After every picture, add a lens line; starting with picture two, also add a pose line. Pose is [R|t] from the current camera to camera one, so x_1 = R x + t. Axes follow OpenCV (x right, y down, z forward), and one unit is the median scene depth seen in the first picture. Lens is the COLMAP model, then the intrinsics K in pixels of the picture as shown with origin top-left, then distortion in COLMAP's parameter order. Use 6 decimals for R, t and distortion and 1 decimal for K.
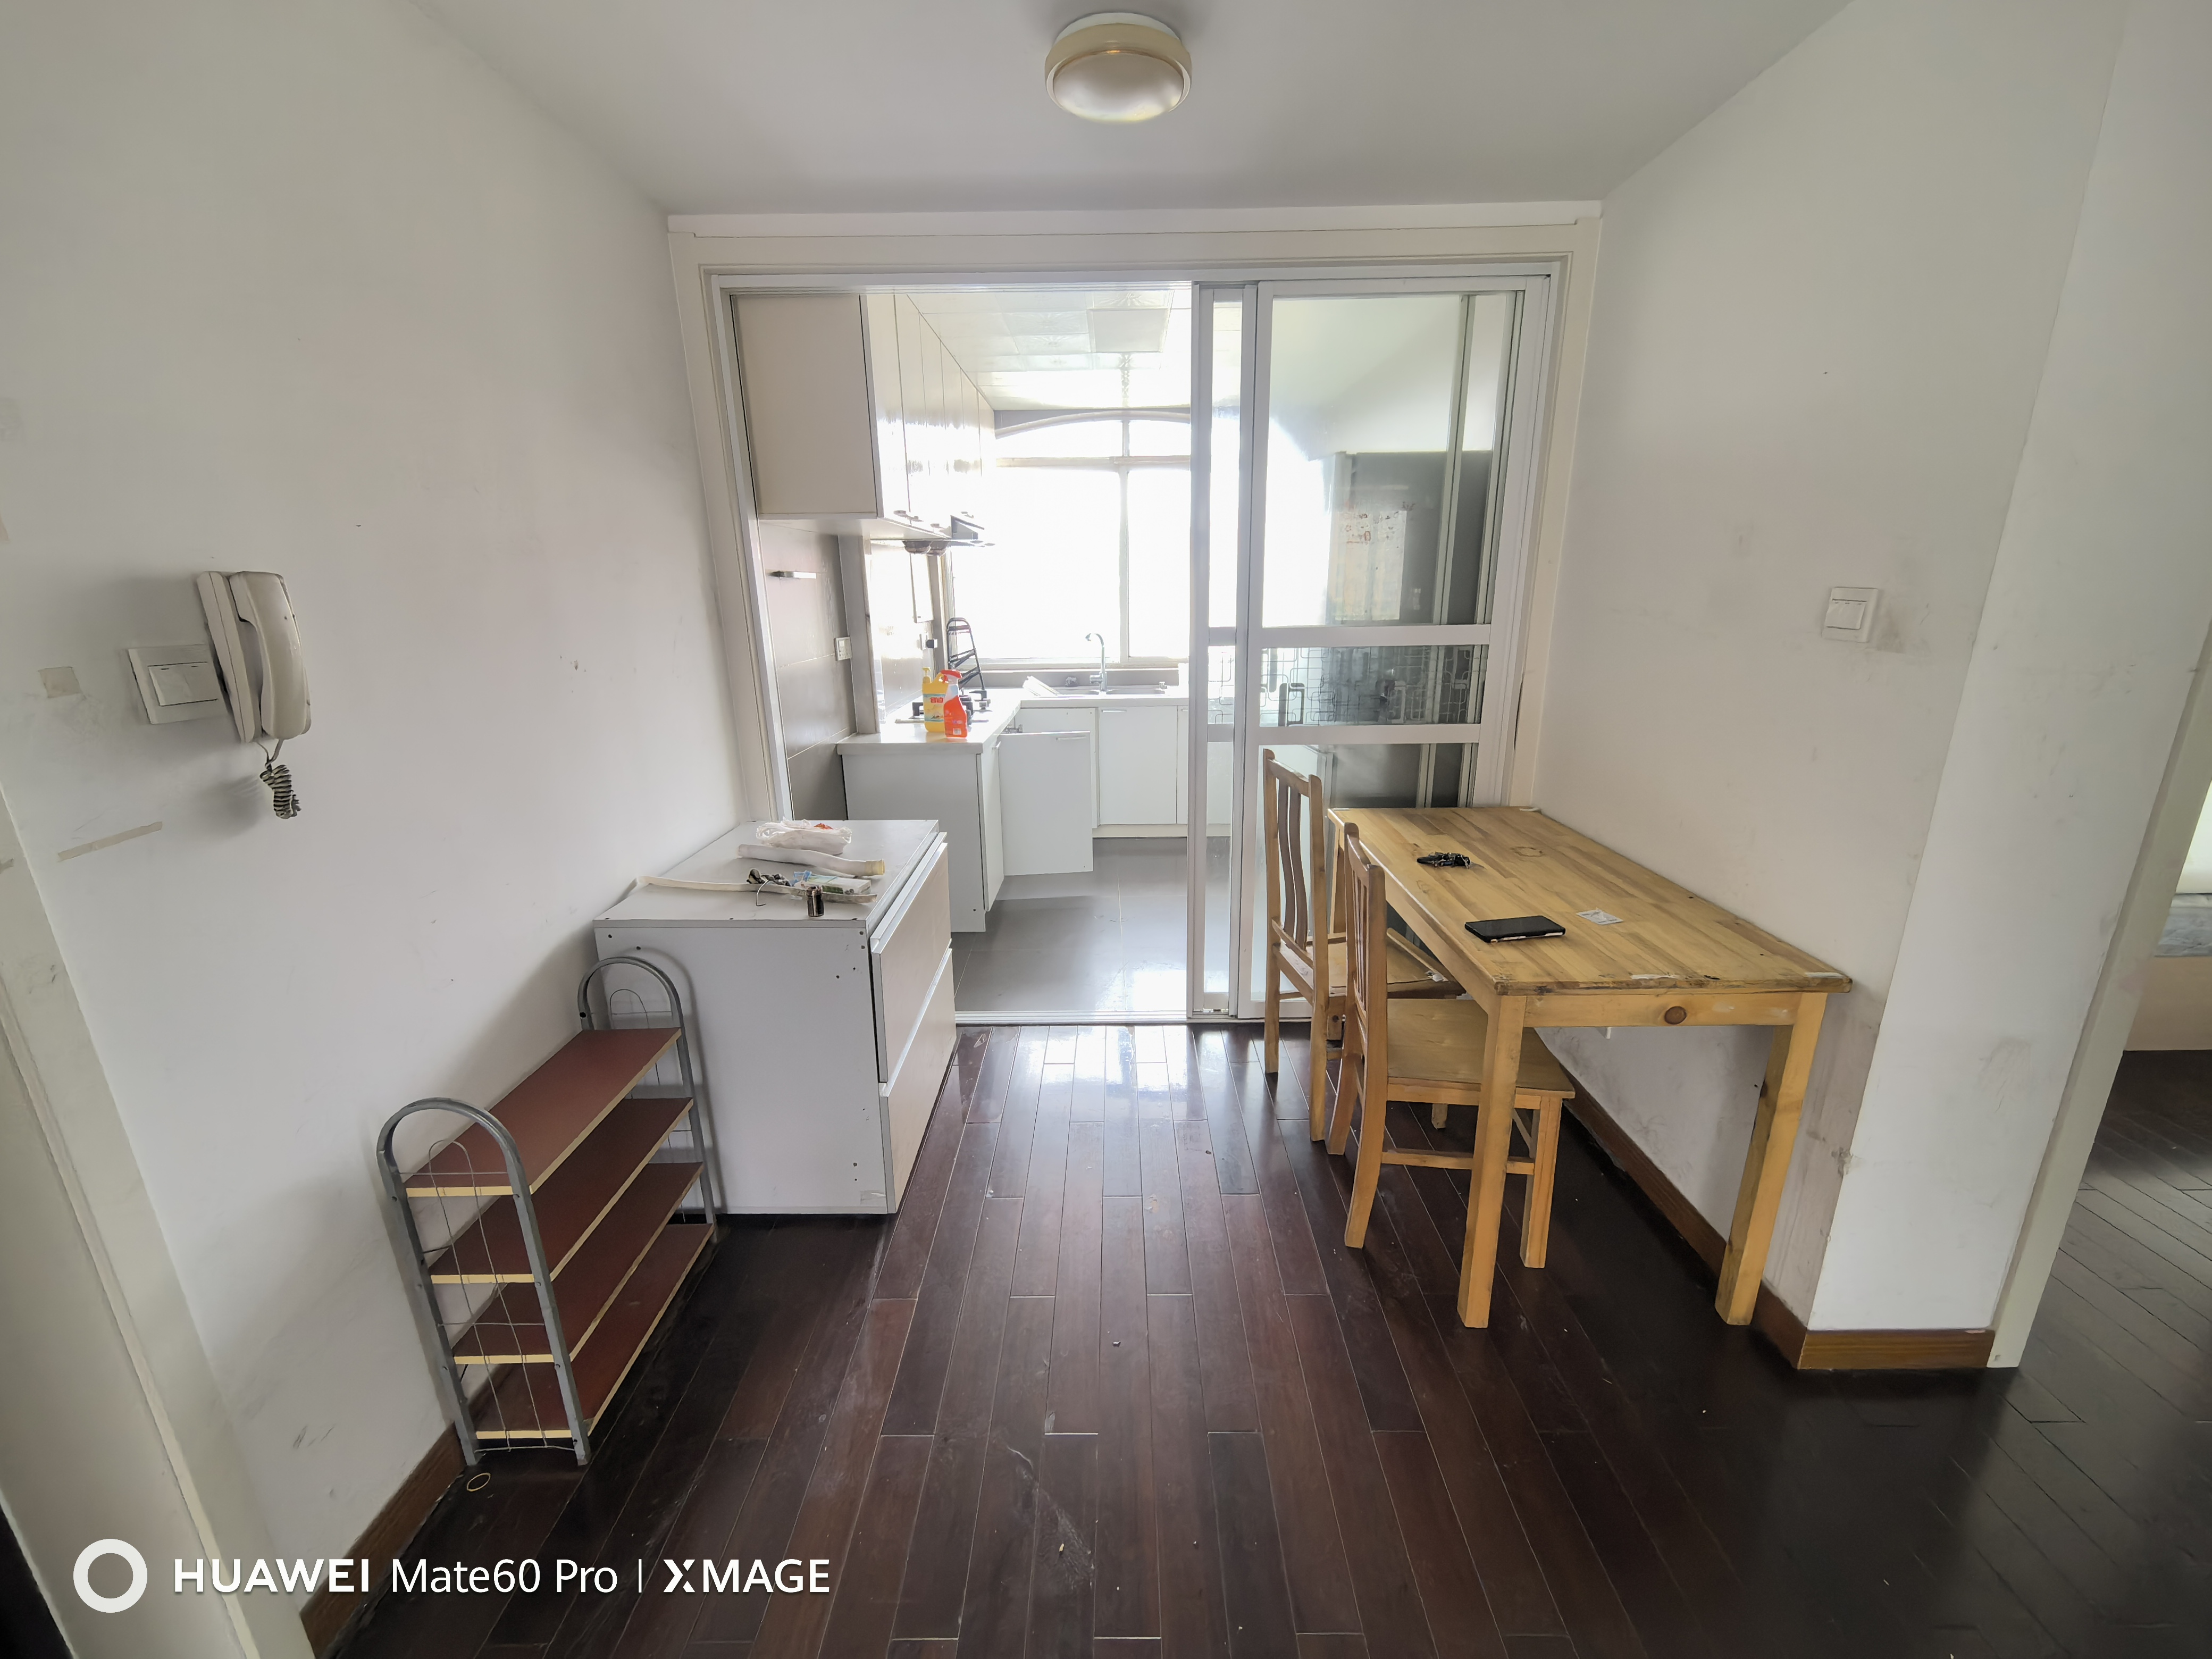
lens RADIAL K [[883.3, 0, 1106.7], [0, 883.3, 833.2], [0, 0, 1]] dist [0.002576, -0.000102]
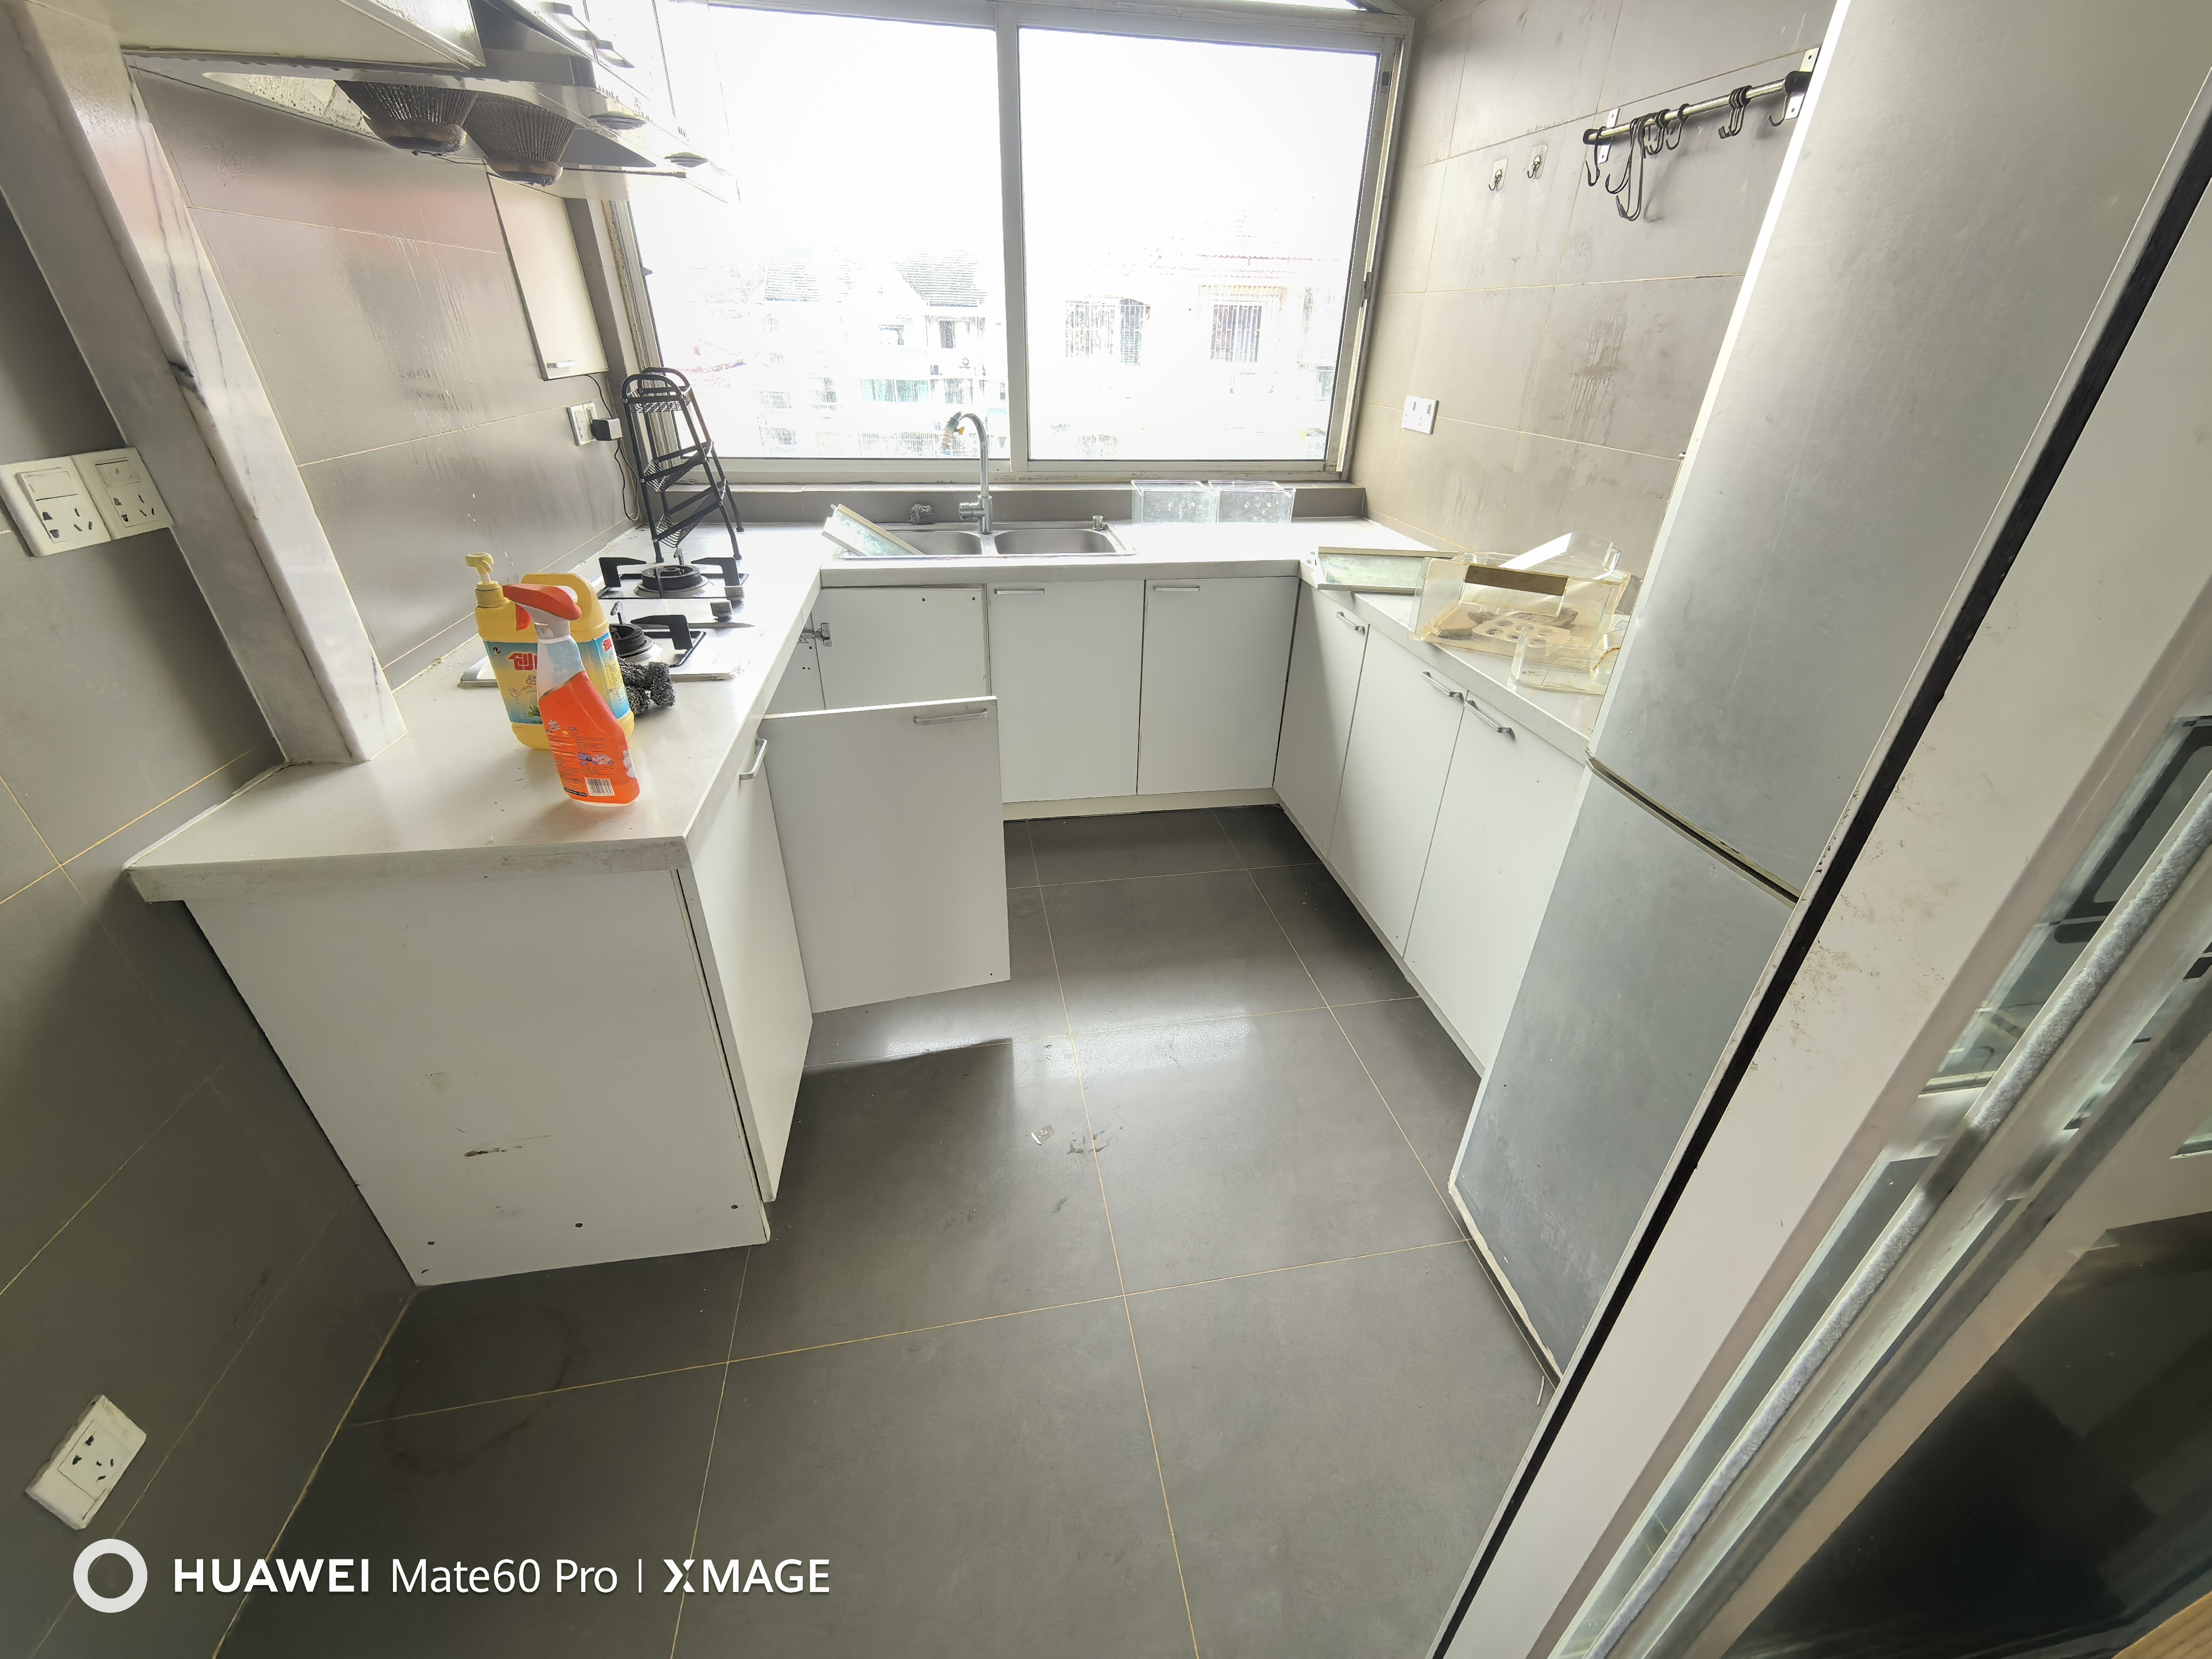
lens RADIAL K [[883.3, 0, 1114.2], [0, 883.3, 835.2], [0, 0, 1]] dist [0.002576, -0.000102]
pose [[0.982698, -0.057141, 0.176182, -0.033106], [0.011517, 0.968232, 0.249788, -0.122185], [-0.184859, -0.243437, 0.952138, 0.465417]]
